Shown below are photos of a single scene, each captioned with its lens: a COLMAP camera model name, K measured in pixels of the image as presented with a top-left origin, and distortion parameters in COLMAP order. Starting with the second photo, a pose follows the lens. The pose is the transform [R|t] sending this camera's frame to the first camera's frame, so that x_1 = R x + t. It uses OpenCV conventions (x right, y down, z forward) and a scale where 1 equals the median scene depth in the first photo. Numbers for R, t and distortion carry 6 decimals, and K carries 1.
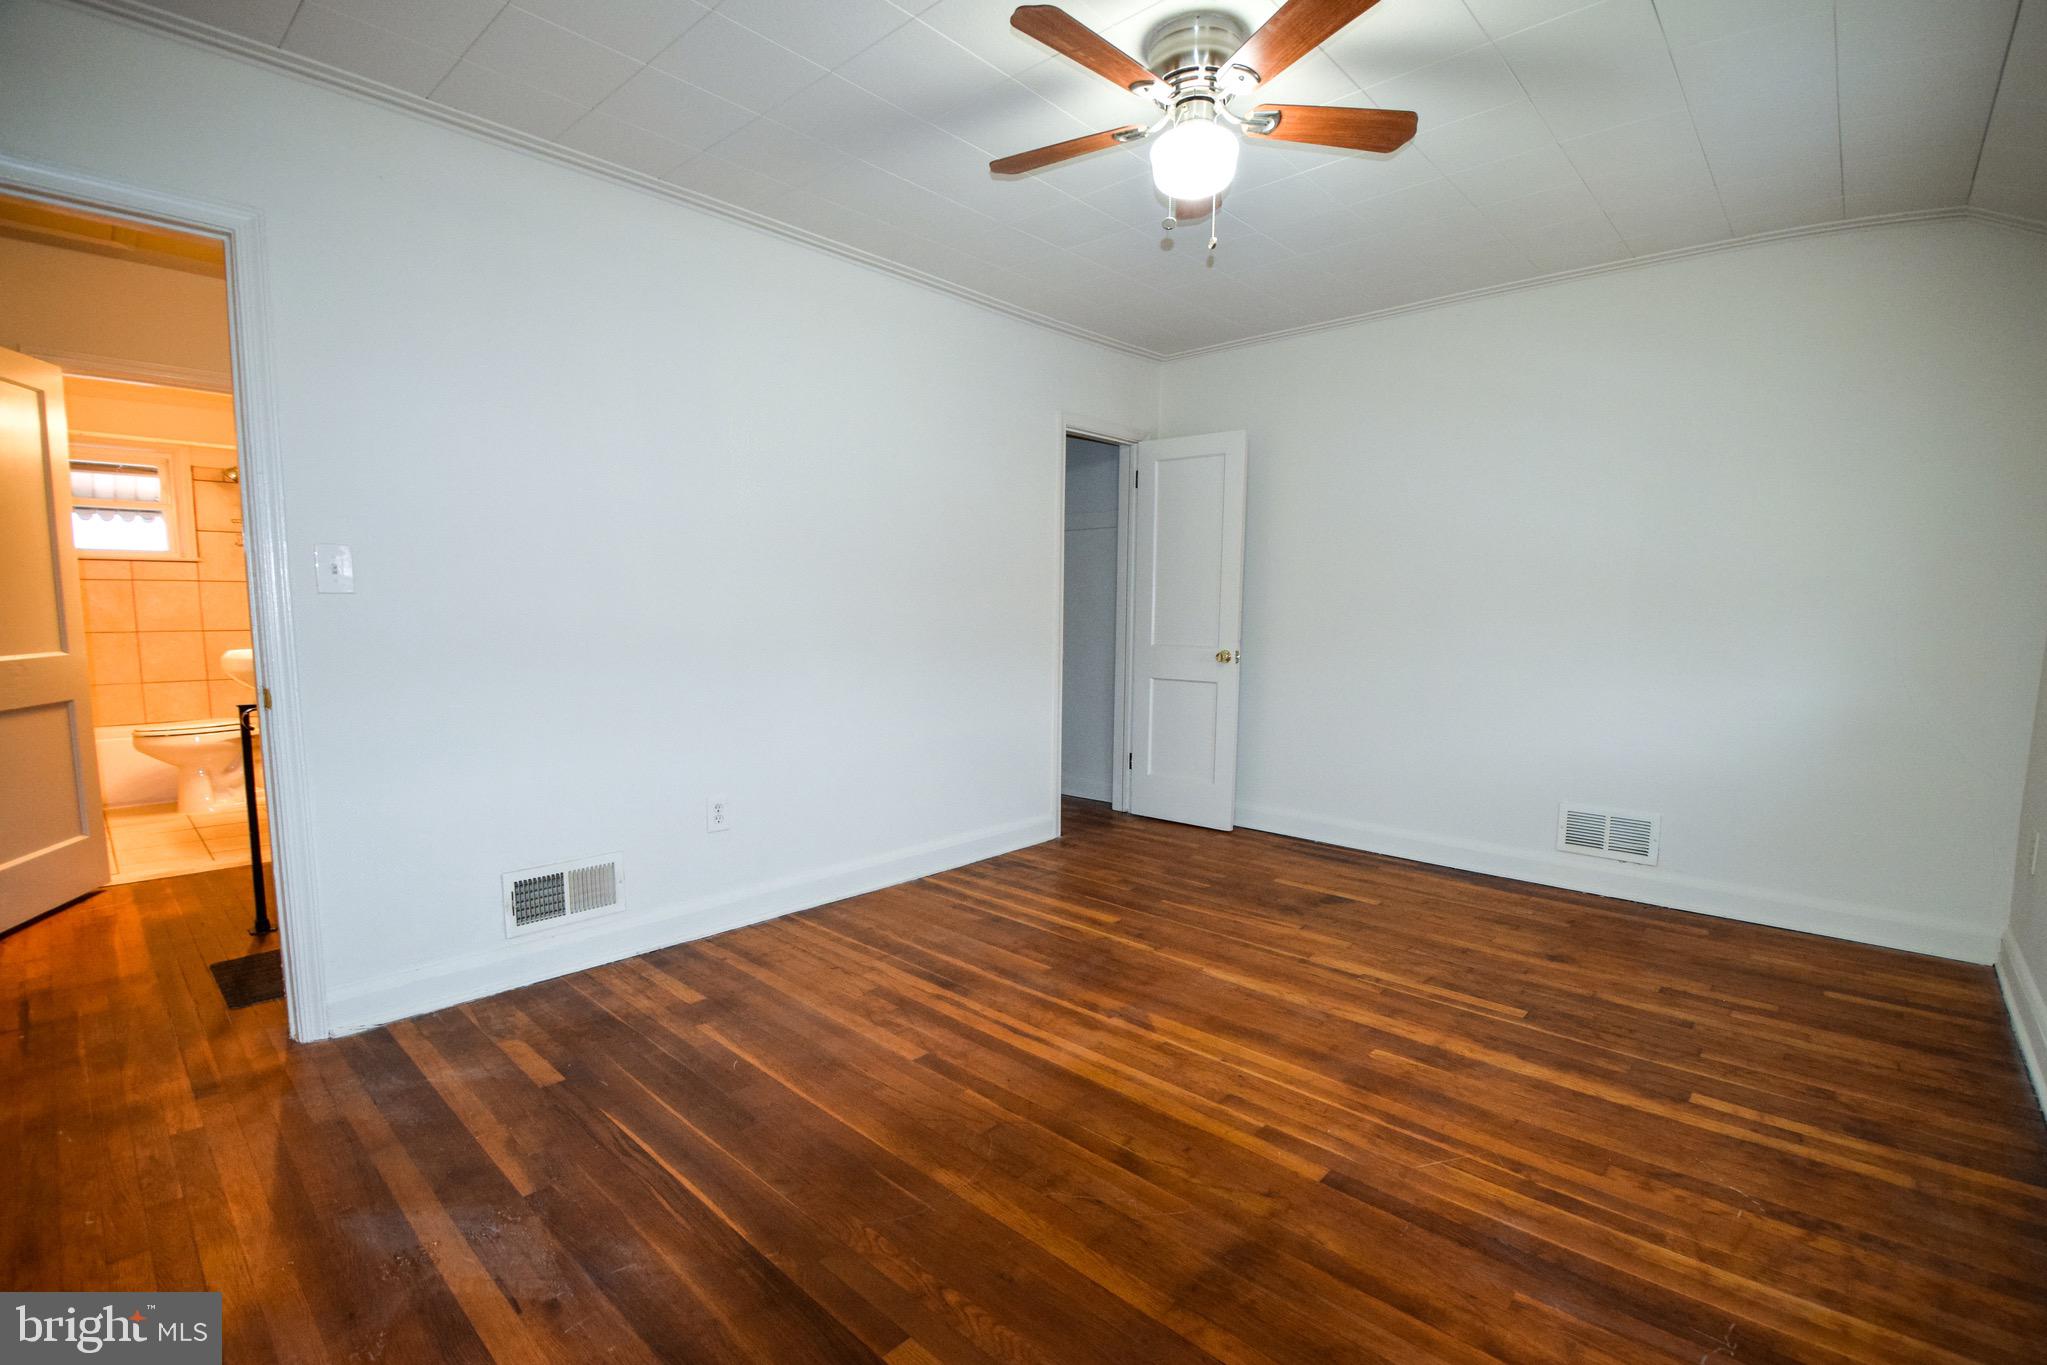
lens RADIAL K [[914.1, 0, 1034.0], [0, 914.1, 719.0], [0, 0, 1]] dist [0.026057, -0.035207]
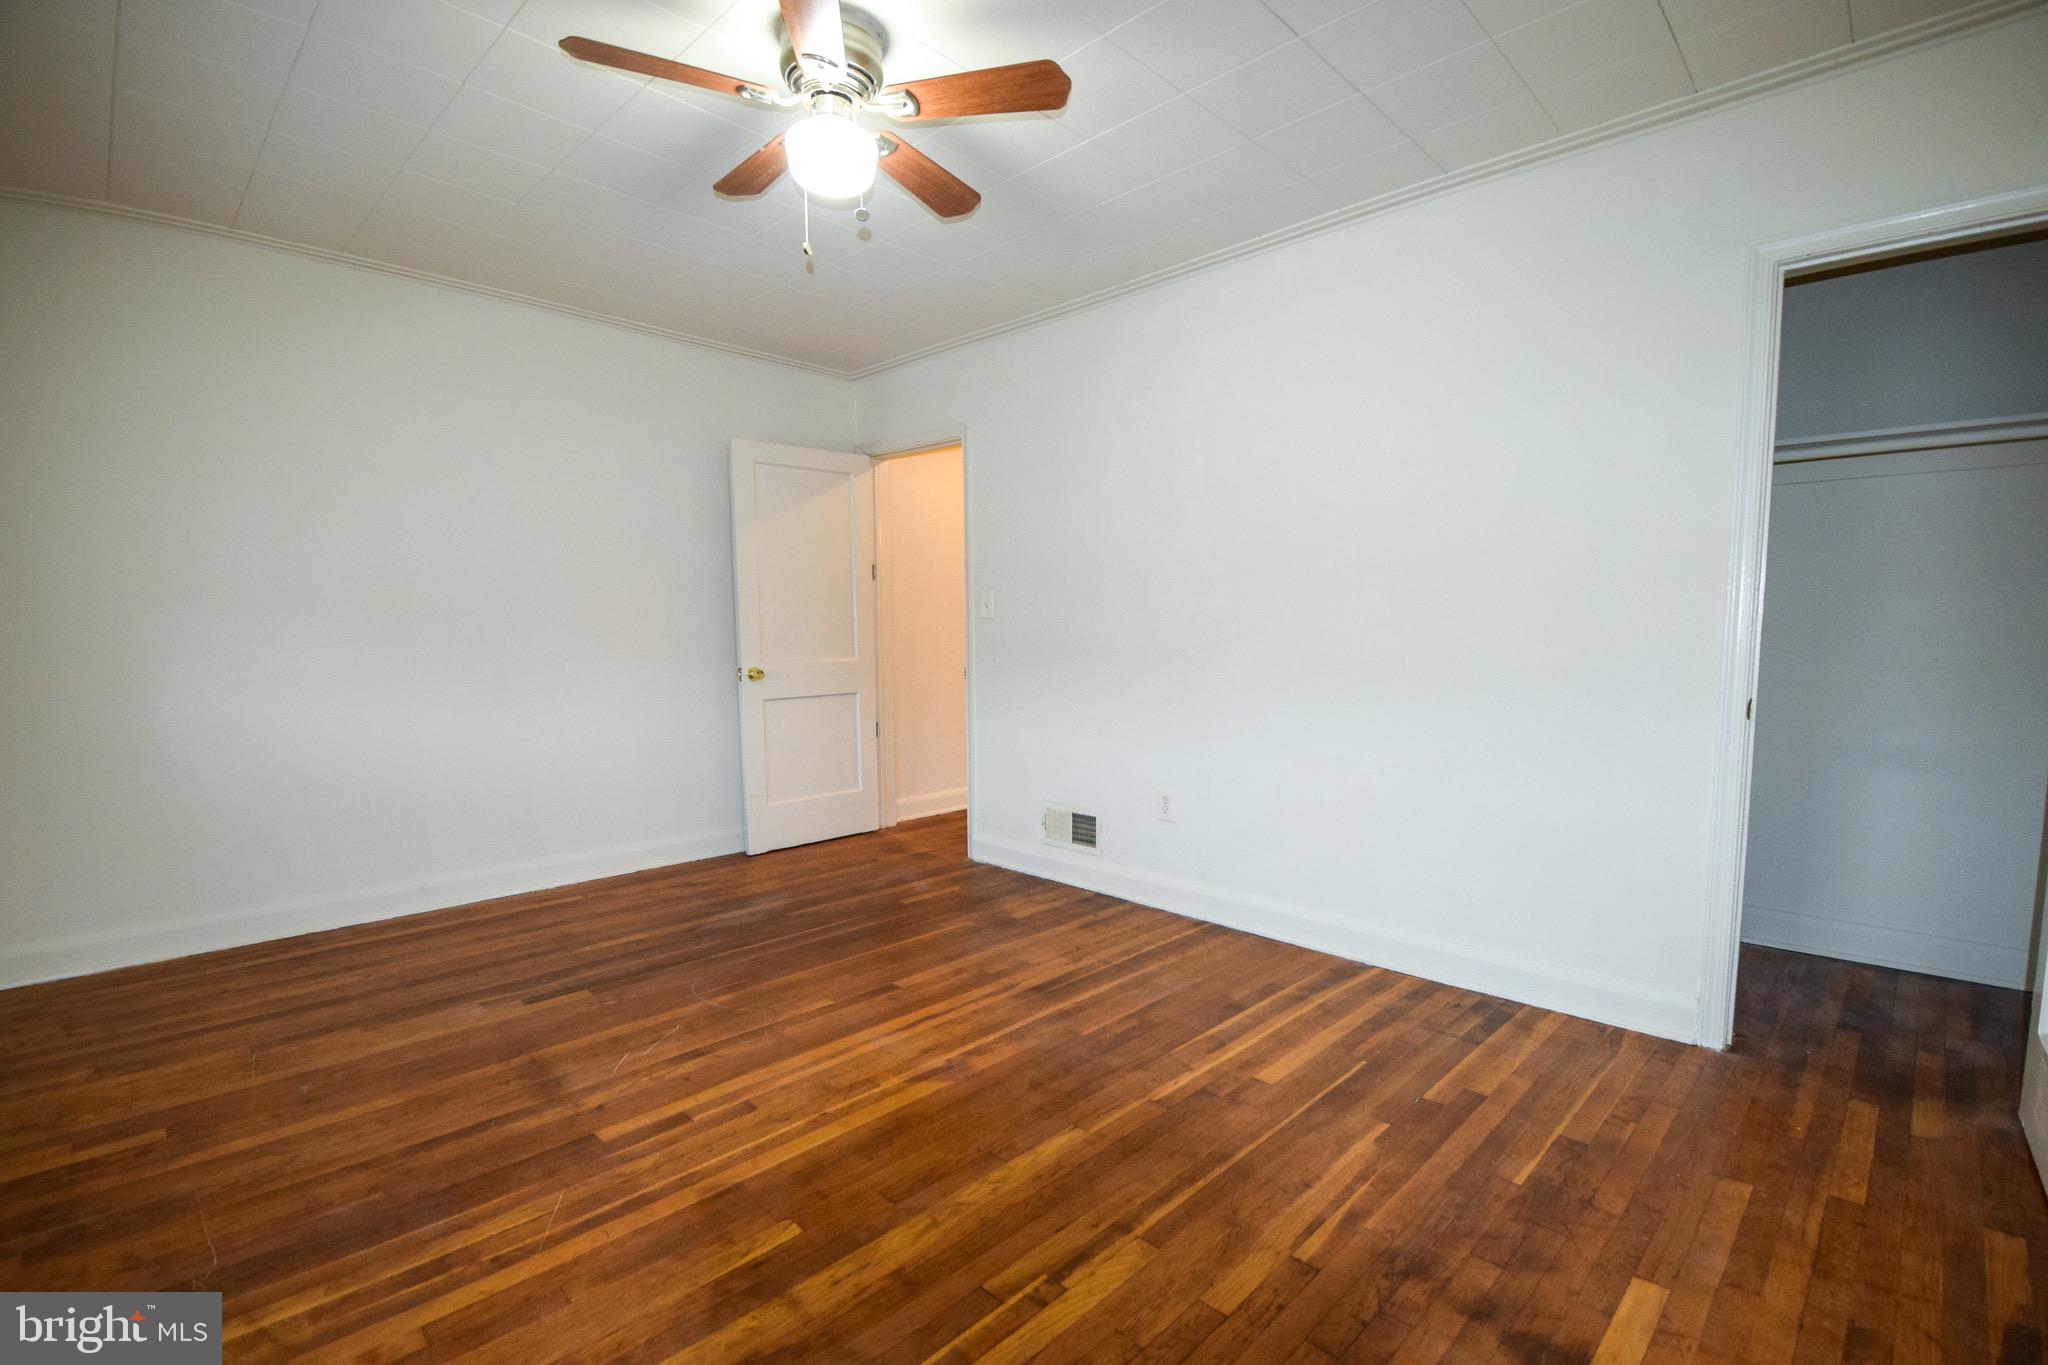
lens RADIAL K [[914.5, 0, 1034.5], [0, 914.5, 719.0], [0, 0, 1]] dist [0.026057, -0.035207]
pose [[-0.034659, 0.090536, -0.995290, 0.938249], [-0.117478, 0.988615, 0.094020, -0.105054], [0.992471, 0.120183, -0.023628, 1.042172]]
